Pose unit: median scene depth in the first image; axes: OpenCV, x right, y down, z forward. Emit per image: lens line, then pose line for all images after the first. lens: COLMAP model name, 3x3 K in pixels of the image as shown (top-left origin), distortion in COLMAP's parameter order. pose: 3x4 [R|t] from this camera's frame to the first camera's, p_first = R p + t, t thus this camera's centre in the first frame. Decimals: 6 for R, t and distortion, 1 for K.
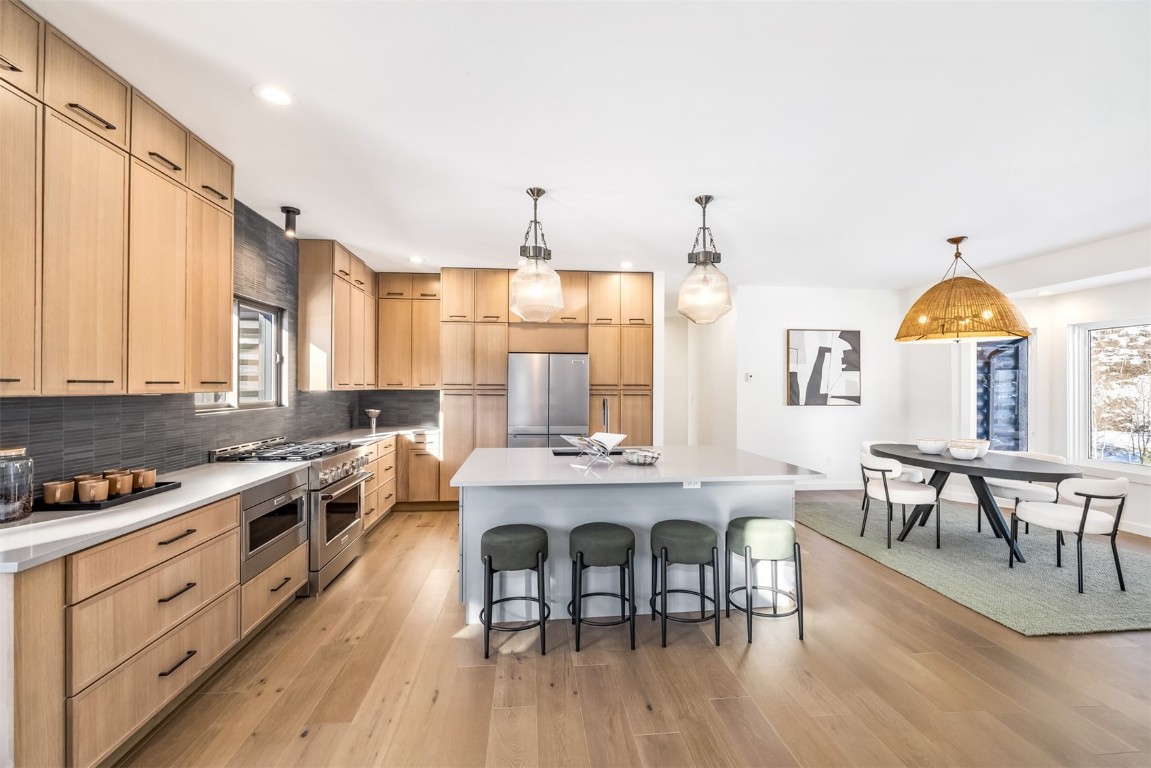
lens RADIAL K [[479.4, 0, 566.6], [0, 479.4, 385.8], [0, 0, 1]] dist [-0.002117, 0.001166]
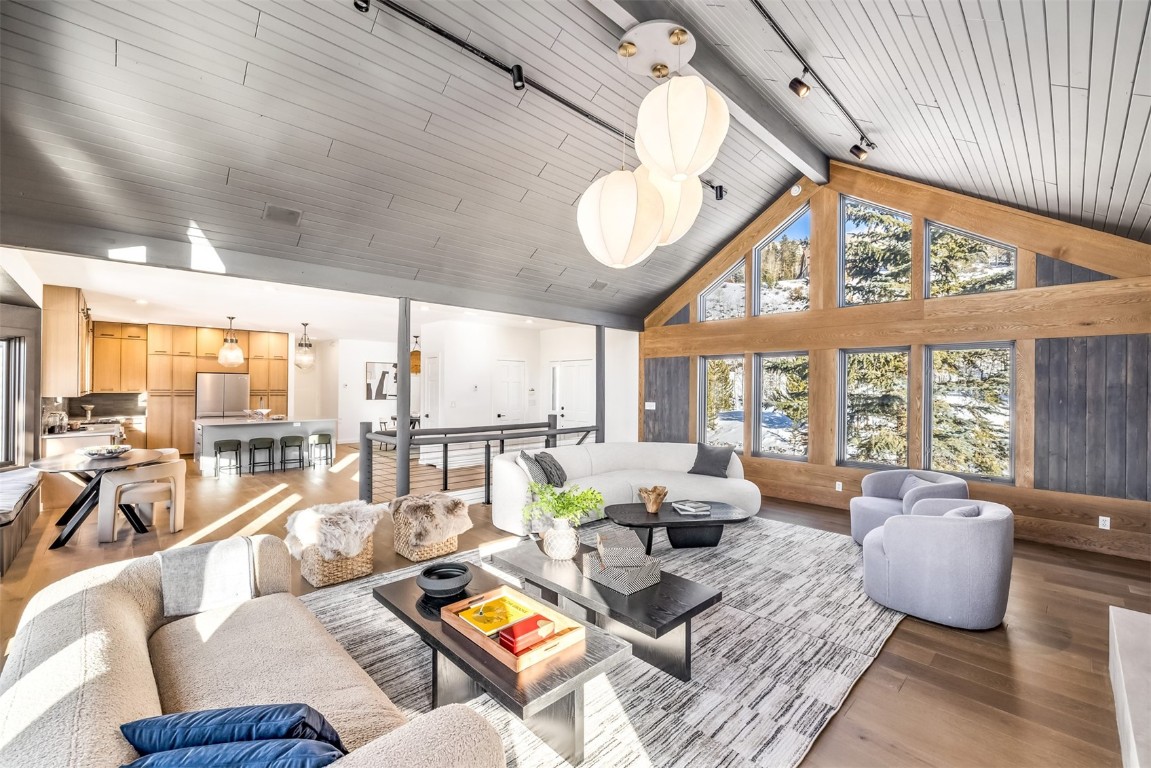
lens RADIAL K [[479.4, 0, 571.6], [0, 479.4, 388.4], [0, 0, 1]] dist [-0.002117, 0.001166]
pose [[0.780813, 0.000206, 0.624765, -0.145781], [-0.003741, 0.999984, 0.004345, -0.021528], [-0.624754, -0.005729, 0.780801, -1.321092]]
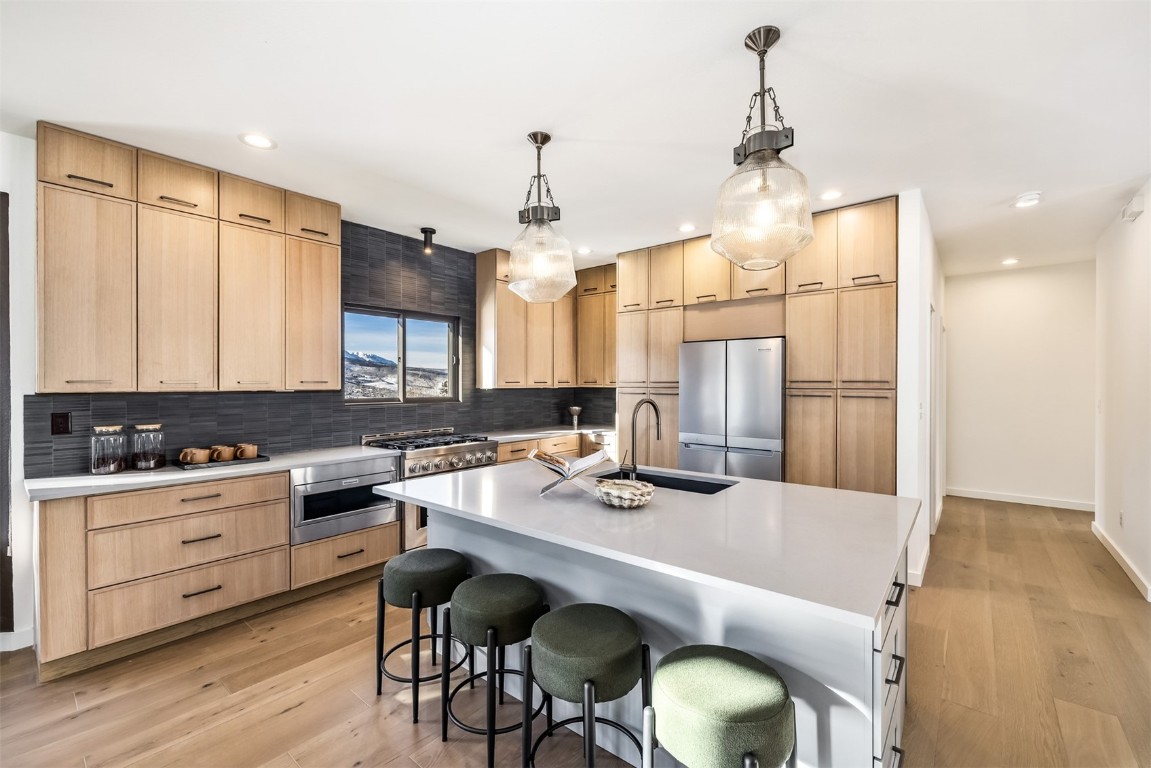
lens RADIAL K [[479.4, 0, 572.7], [0, 479.4, 385.3], [0, 0, 1]] dist [-0.002117, 0.001166]
pose [[0.711803, -0.000379, -0.702379, 0.315747], [0.003746, 0.999988, 0.003257, 0.000416], [0.702369, -0.004949, 0.711796, 0.282286]]
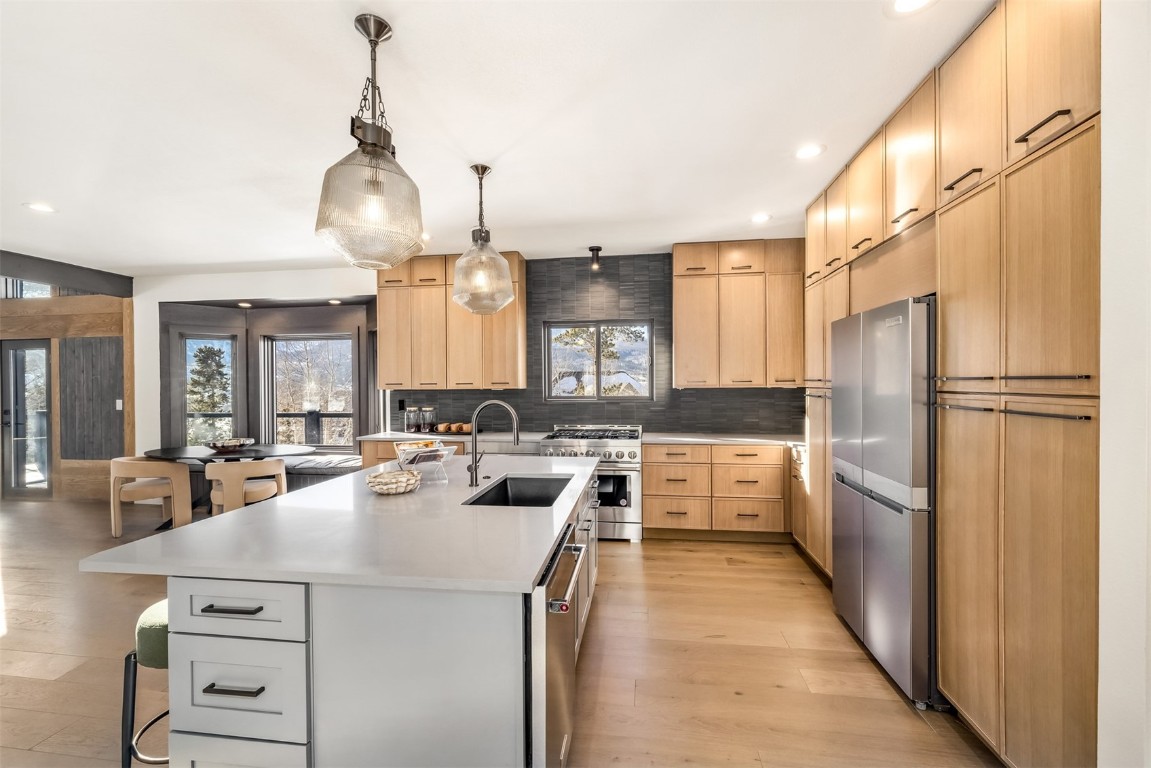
lens RADIAL K [[479.4, 0, 570.7], [0, 479.4, 384.4], [0, 0, 1]] dist [-0.002117, 0.001166]
pose [[-0.227052, 0.001696, -0.973881, 0.464247], [0.009088, 0.999959, -0.000377, 0.000463], [0.973840, -0.008936, -0.227058, 0.813451]]
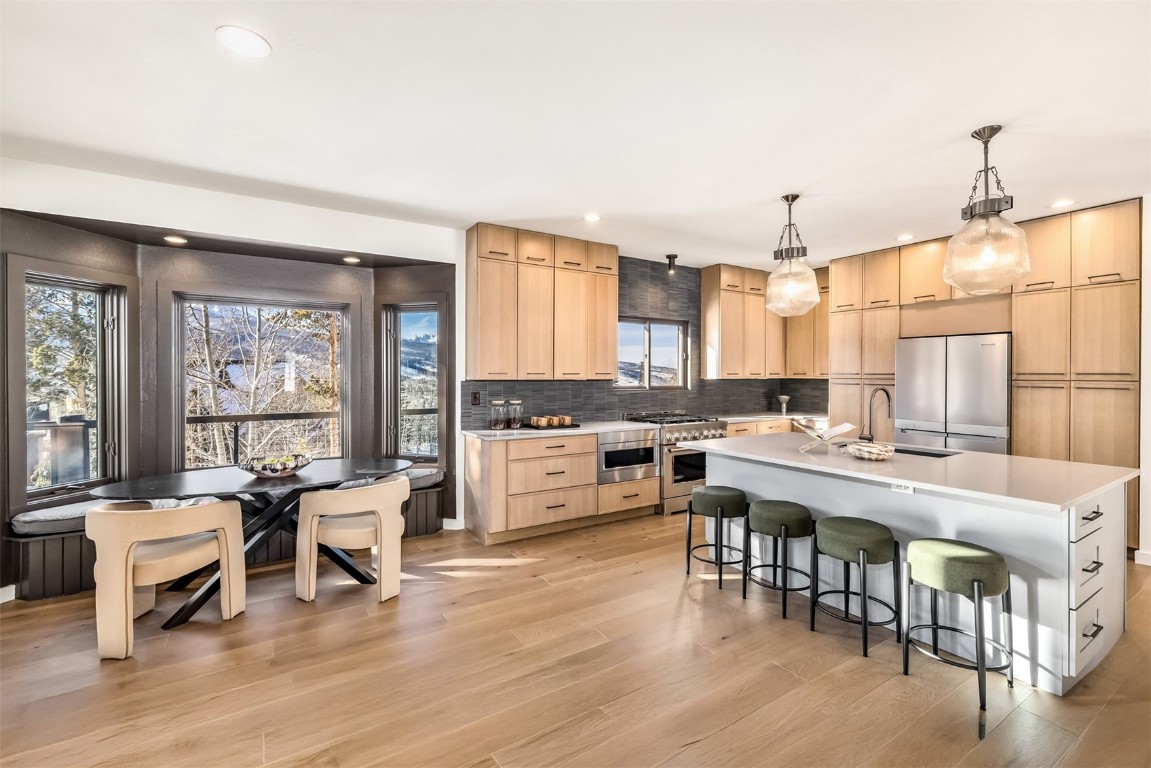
lens RADIAL K [[487.5, 0, 576.8], [0, 487.5, 375.1], [0, 0, 1]] dist [-0.002407, -0.000304]
pose [[0.453013, -0.000377, -0.891504, 0.419387], [0.001159, 0.999999, 0.000167, -0.000592], [0.891503, -0.001109, 0.453013, 0.038058]]
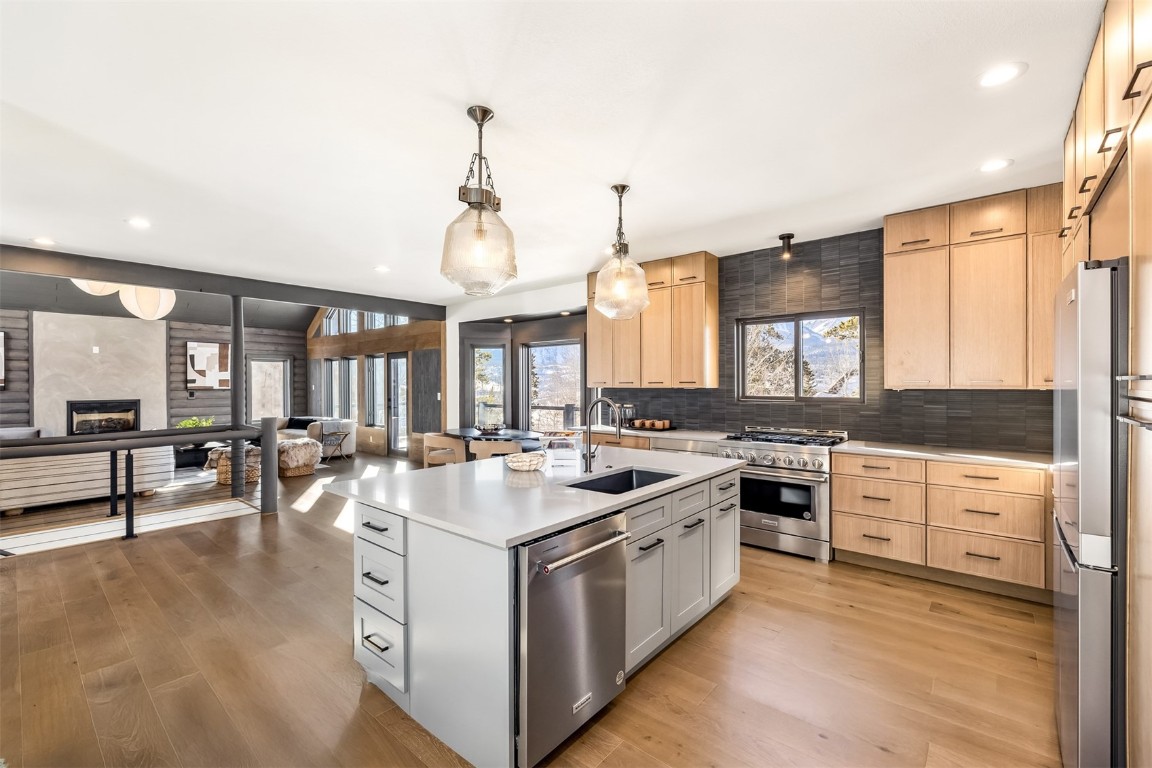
lens RADIAL K [[479.8, 0, 575.8], [0, 479.8, 384.0], [0, 0, 1]] dist [-0.002117, 0.001166]
pose [[-0.708776, 0.000933, -0.705433, 0.420625], [0.002805, 0.999995, -0.001496, 0.000790], [0.705428, -0.003039, -0.708775, 0.977952]]
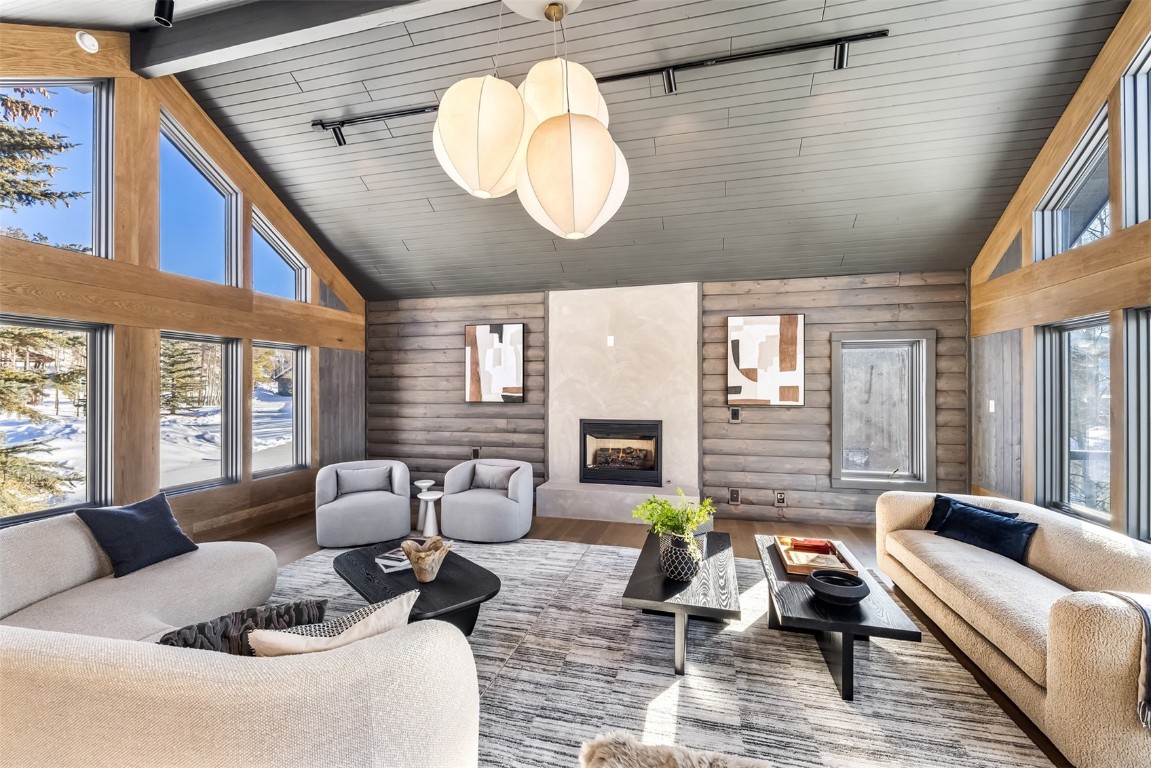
lens RADIAL K [[479.4, 0, 581.3], [0, 479.4, 392.5], [0, 0, 1]] dist [-0.002117, 0.001166]
pose [[-0.942004, -0.005413, 0.335557, 0.129703], [-0.002802, 0.999962, 0.008266, -0.019437], [-0.335589, 0.006846, -0.941983, -0.353558]]
